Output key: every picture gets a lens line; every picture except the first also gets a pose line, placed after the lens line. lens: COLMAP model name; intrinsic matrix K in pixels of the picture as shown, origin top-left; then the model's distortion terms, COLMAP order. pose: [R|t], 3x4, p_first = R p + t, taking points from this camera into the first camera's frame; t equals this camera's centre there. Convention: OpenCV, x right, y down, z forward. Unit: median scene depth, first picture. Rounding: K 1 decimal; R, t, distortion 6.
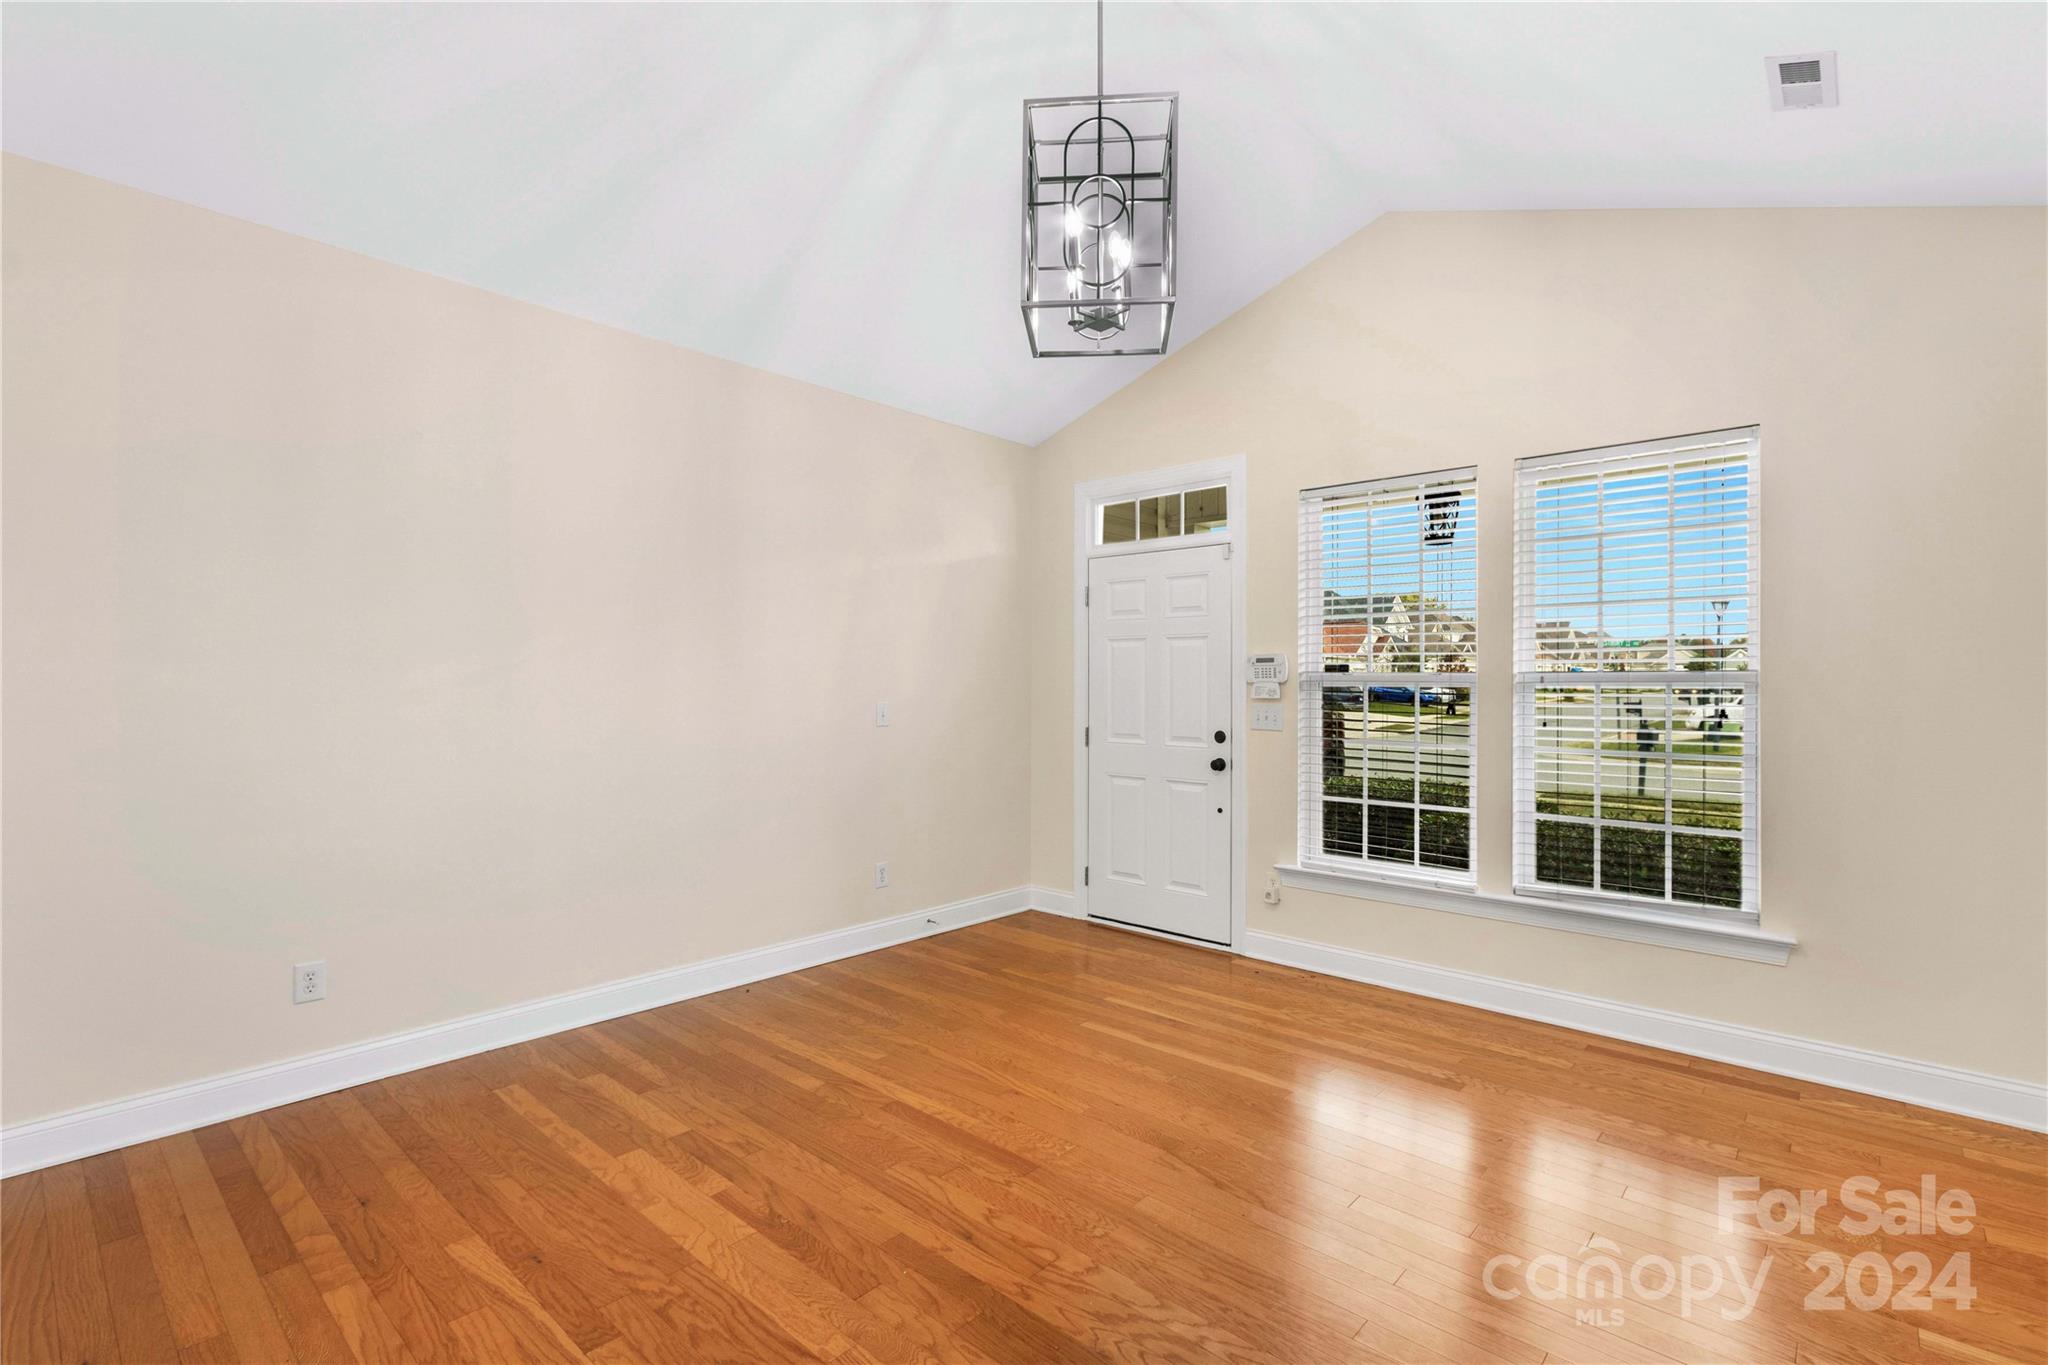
lens RADIAL K [[920.4, 0, 1024.0], [0, 920.4, 682.5], [0, 0, 1]] dist [0.000349, -0.000254]
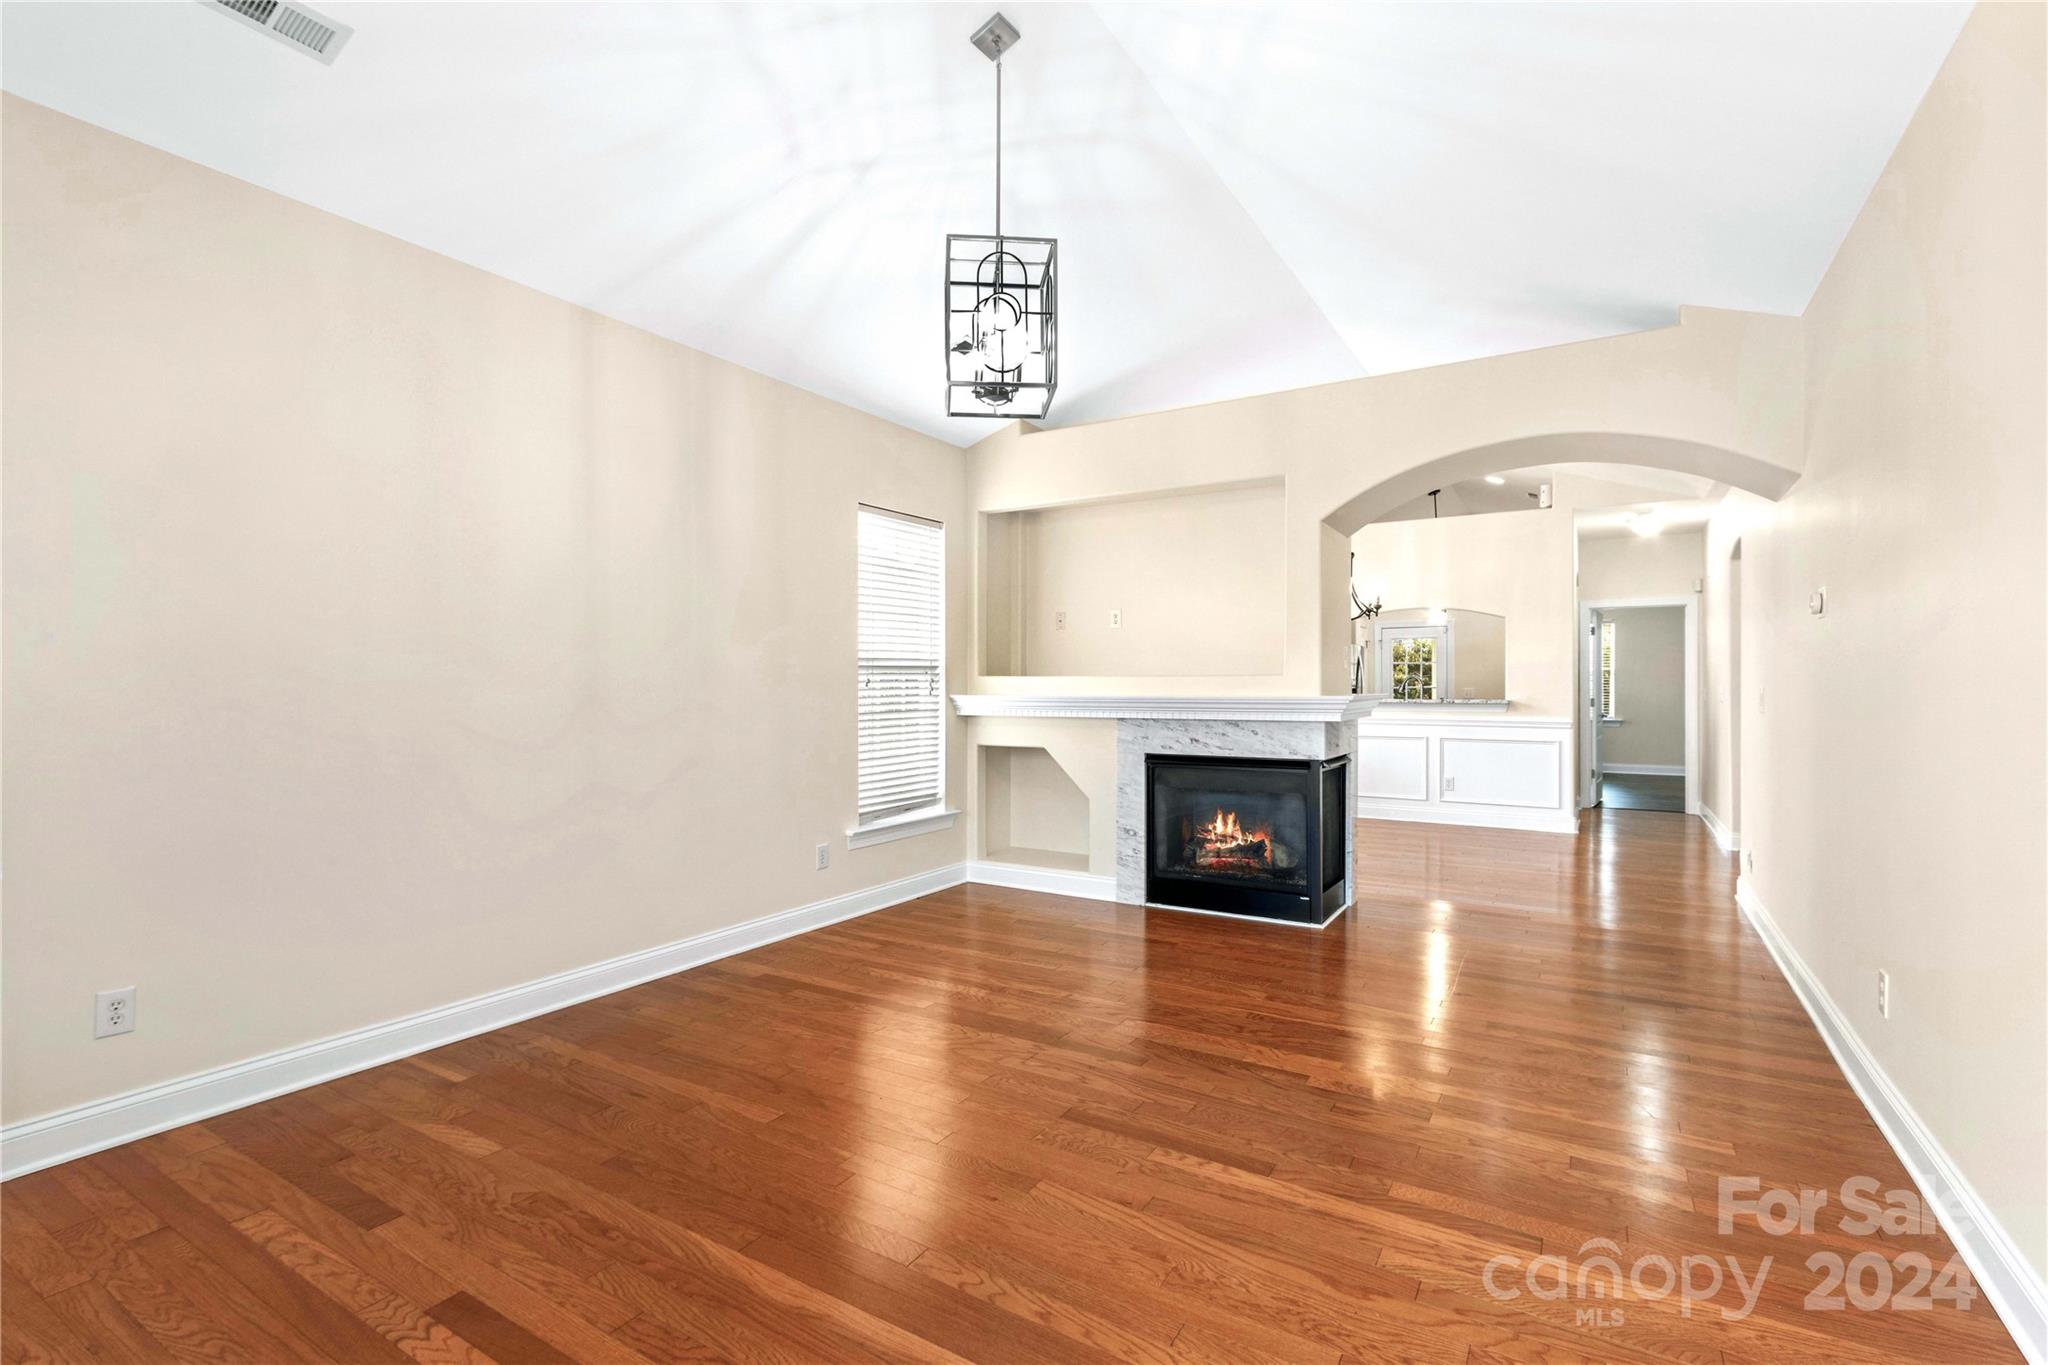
lens RADIAL K [[950.4, 0, 1016.1], [0, 950.4, 683.2], [0, 0, 1]] dist [0.002619, -0.000225]
pose [[-0.984822, -0.006174, -0.173460, 0.239377], [-0.004979, 0.999961, -0.007324, 0.034380], [0.173498, -0.006349, -0.984814, 1.909301]]
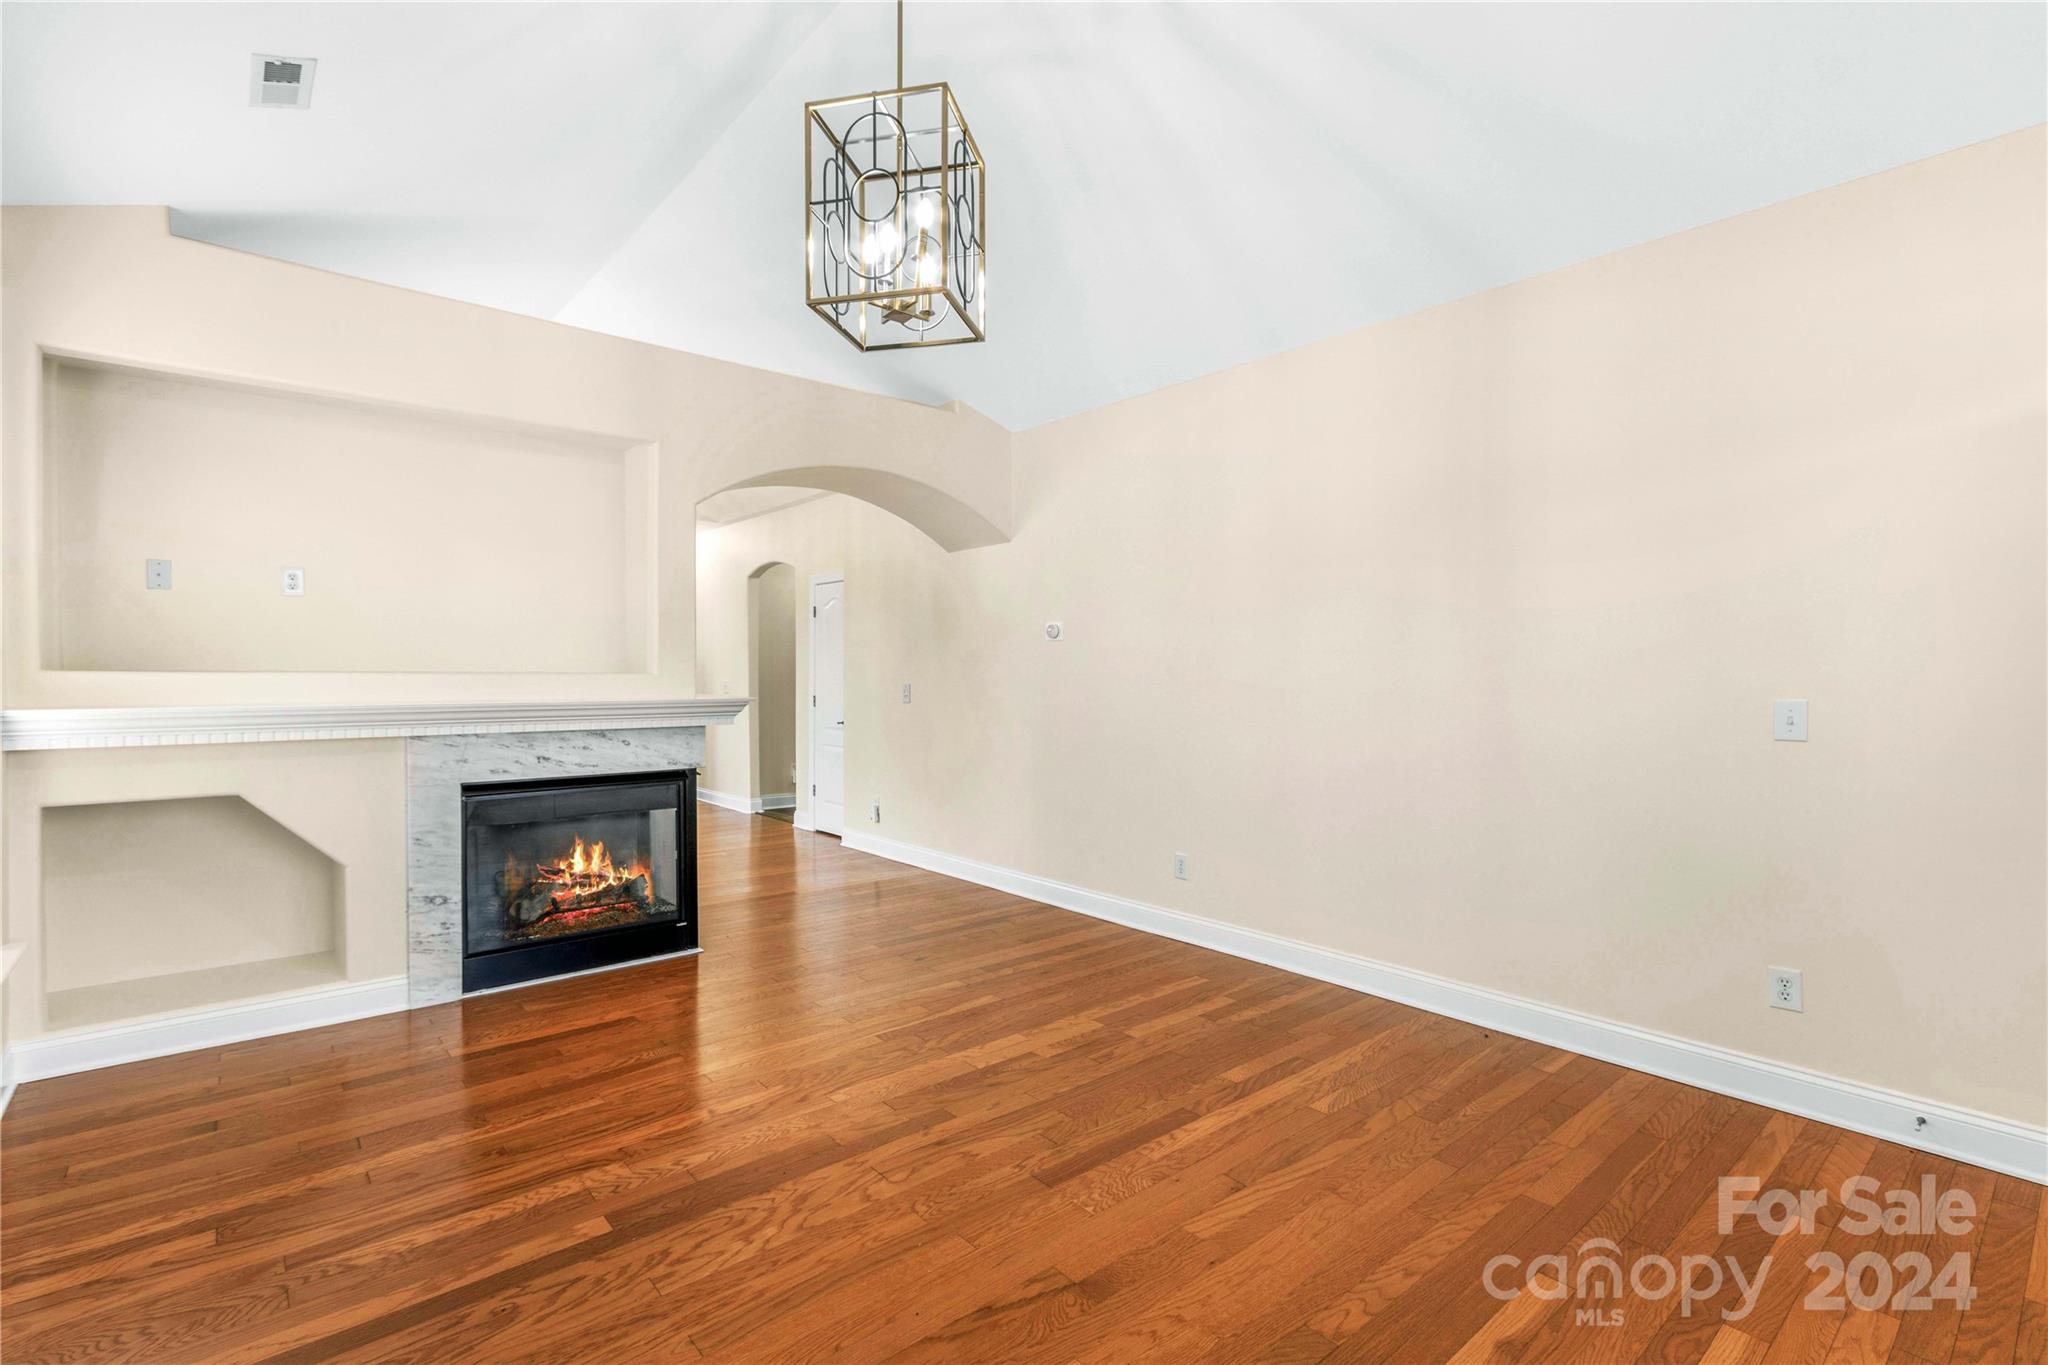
lens RADIAL K [[937.6, 0, 1027.0], [0, 937.6, 666.3], [0, 0, 1]] dist [-0.000454, -0.000328]
pose [[-0.124409, -0.015658, -0.992107, 0.892641], [0.000381, 0.999875, -0.015828, 0.014510], [0.992231, -0.002347, -0.124388, 1.012282]]
